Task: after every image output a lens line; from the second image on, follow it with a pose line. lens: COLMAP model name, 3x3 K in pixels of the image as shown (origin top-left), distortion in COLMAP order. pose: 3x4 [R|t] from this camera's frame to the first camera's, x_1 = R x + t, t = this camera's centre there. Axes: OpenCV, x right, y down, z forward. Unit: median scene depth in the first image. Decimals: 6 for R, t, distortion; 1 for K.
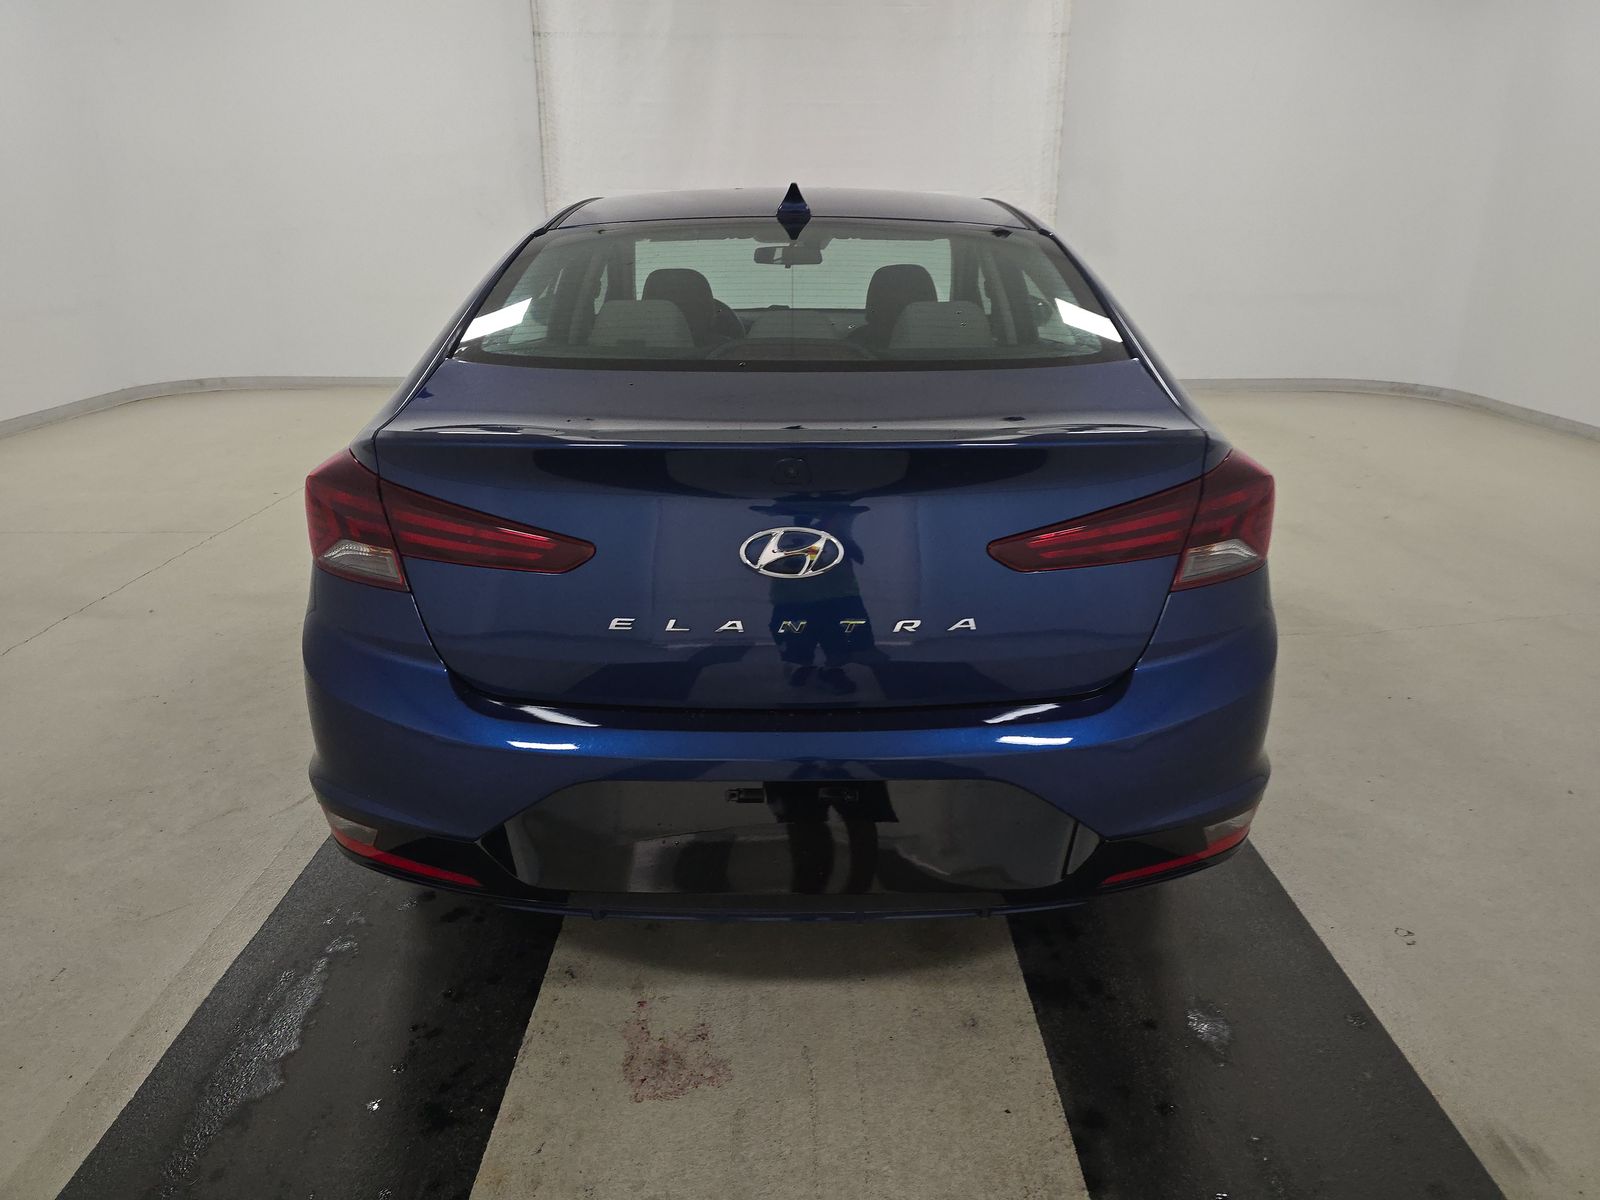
lens RADIAL K [[1073.9, 0, 800.0], [0, 1073.9, 600.0], [0, 0, 1]] dist [0.059069, -0.052372]
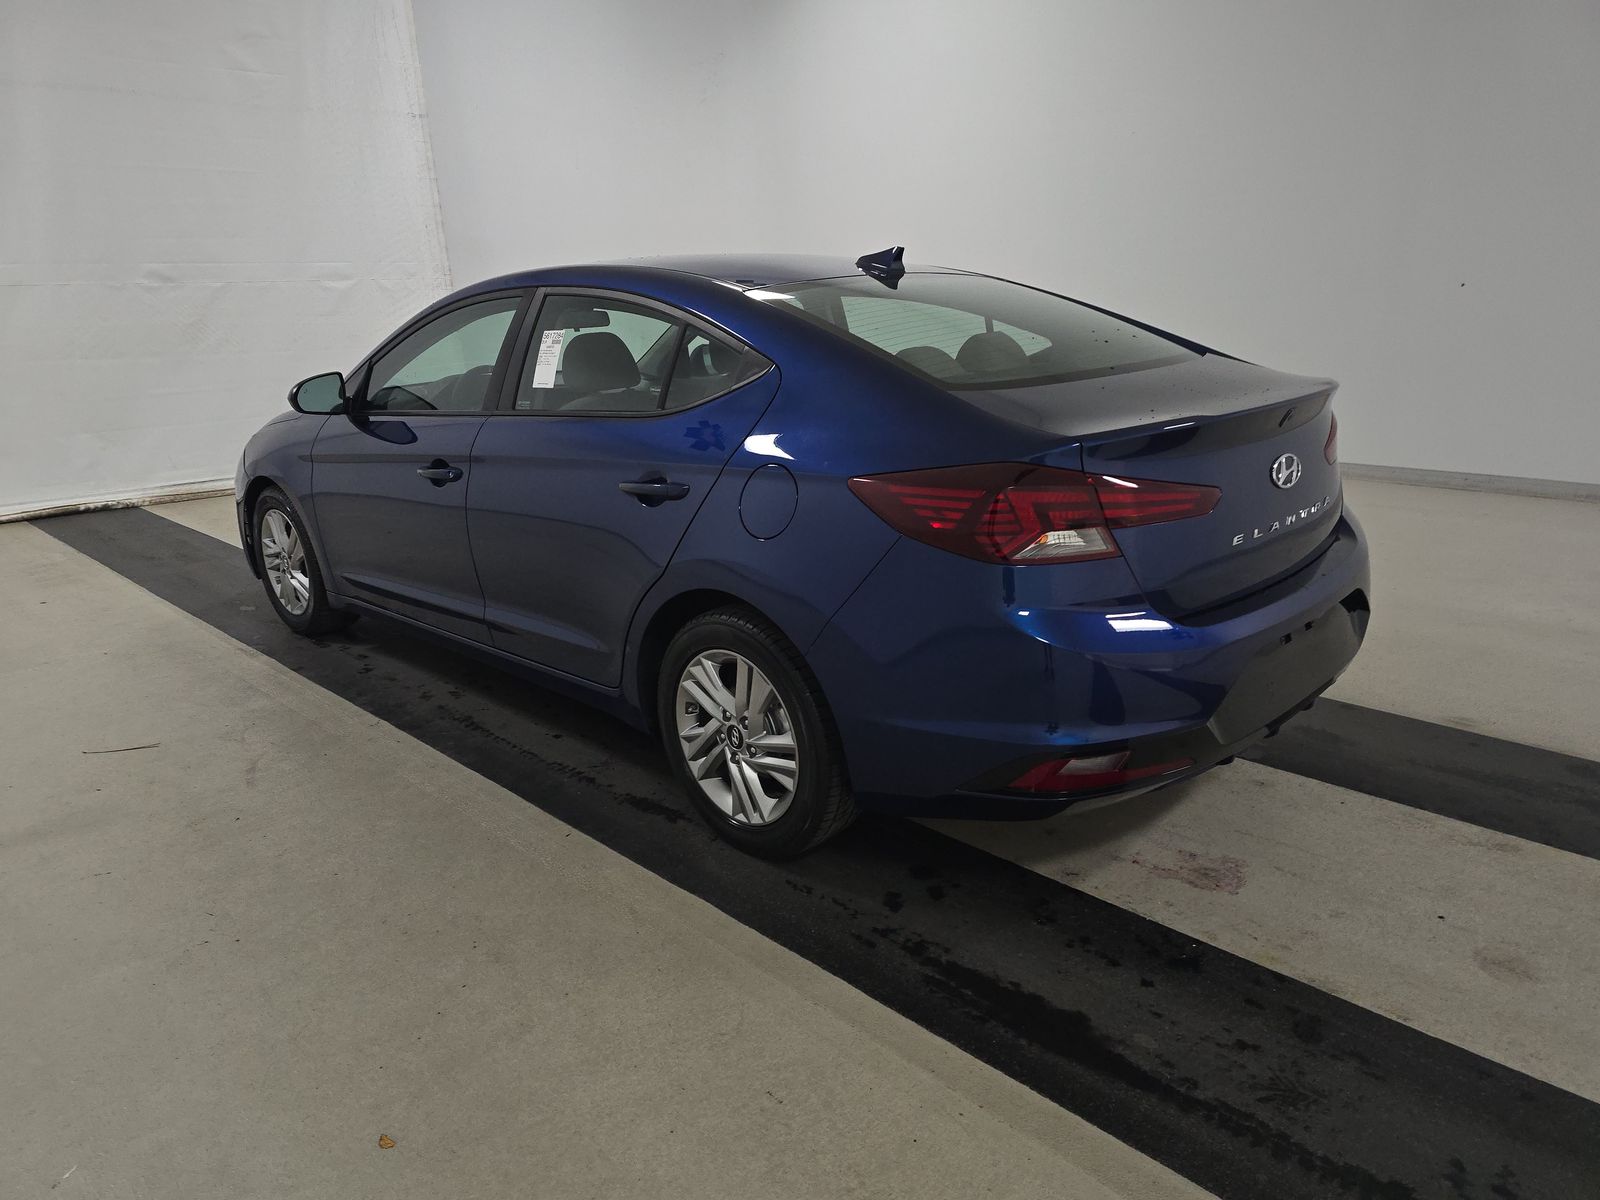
lens RADIAL K [[1073.9, 0, 800.0], [0, 1073.9, 600.0], [0, 0, 1]] dist [0.059069, -0.052372]
pose [[0.699216, -0.226179, 0.678189, -1.261221], [0.268343, 0.962306, 0.044270, -0.095950], [-0.662638, 0.151033, 0.733553, 0.275089]]
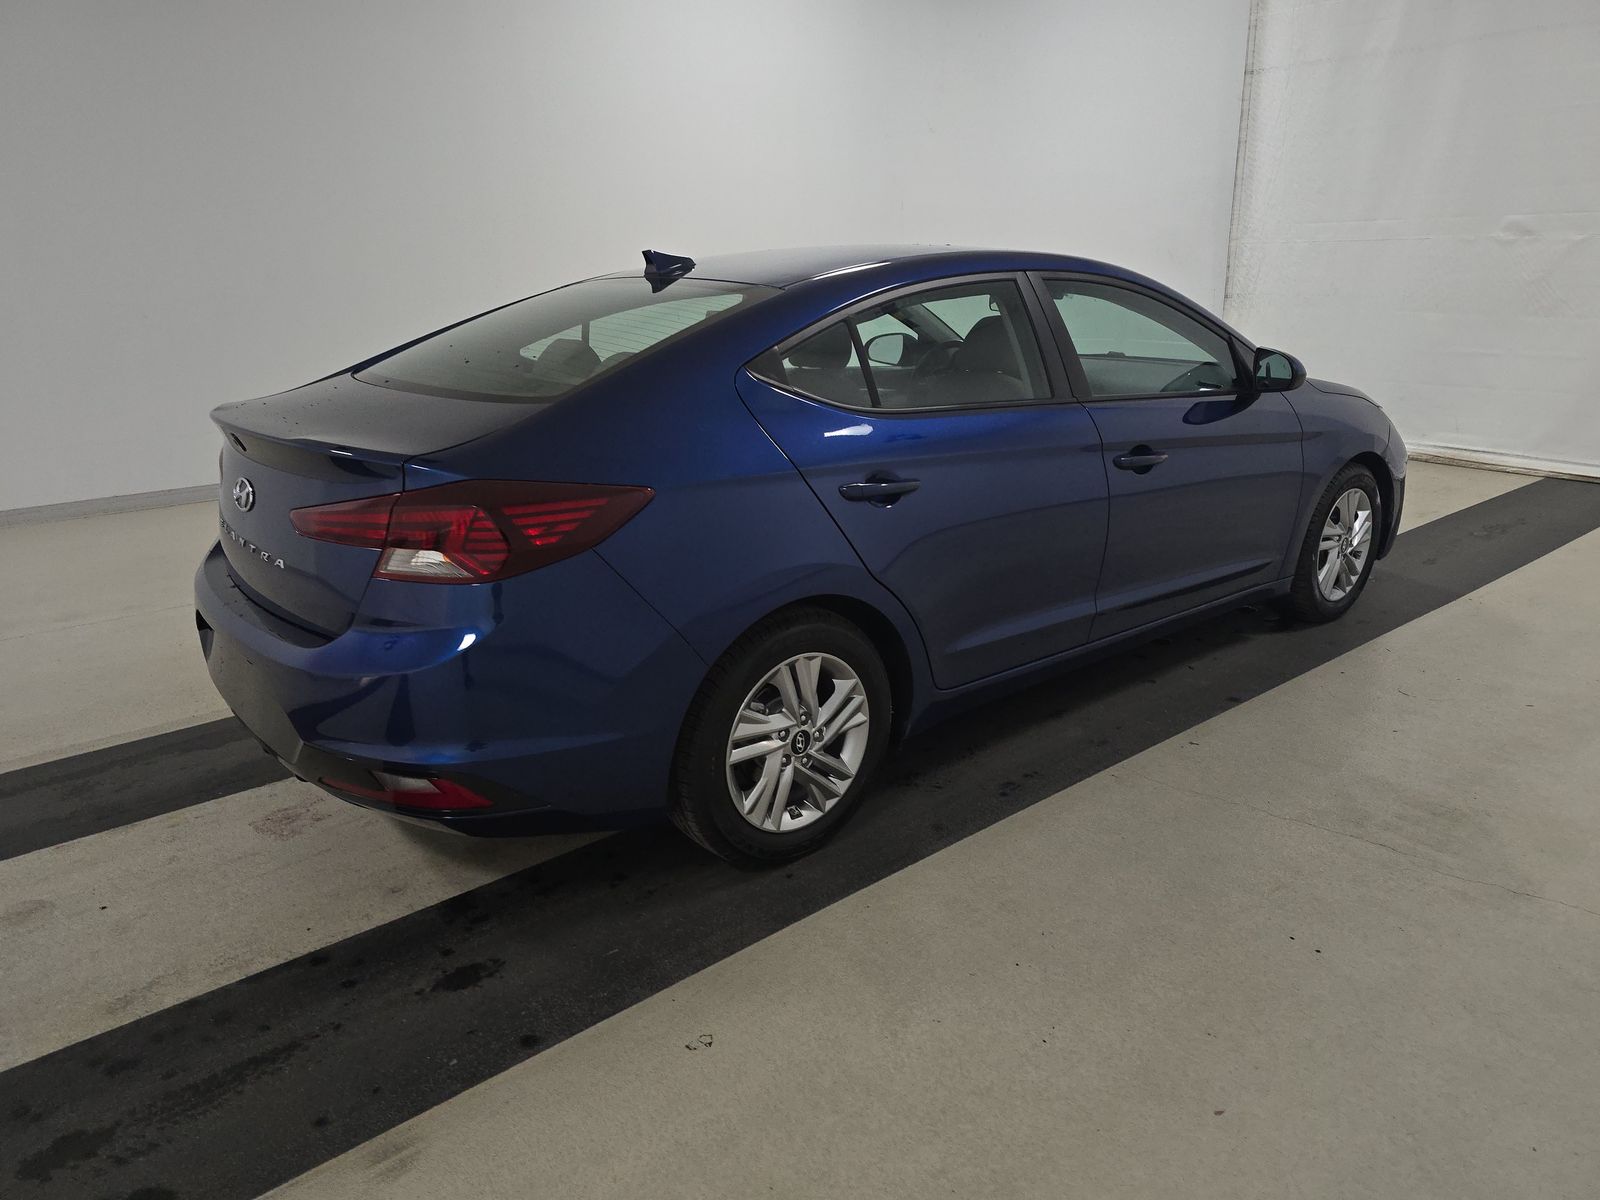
lens RADIAL K [[1073.9, 0, 800.0], [0, 1073.9, 600.0], [0, 0, 1]] dist [0.059069, -0.052372]
pose [[0.628387, 0.218448, -0.746599, 1.365047], [-0.239754, 0.967426, 0.081267, -0.171797], [0.740032, 0.127932, 0.660292, 0.451500]]
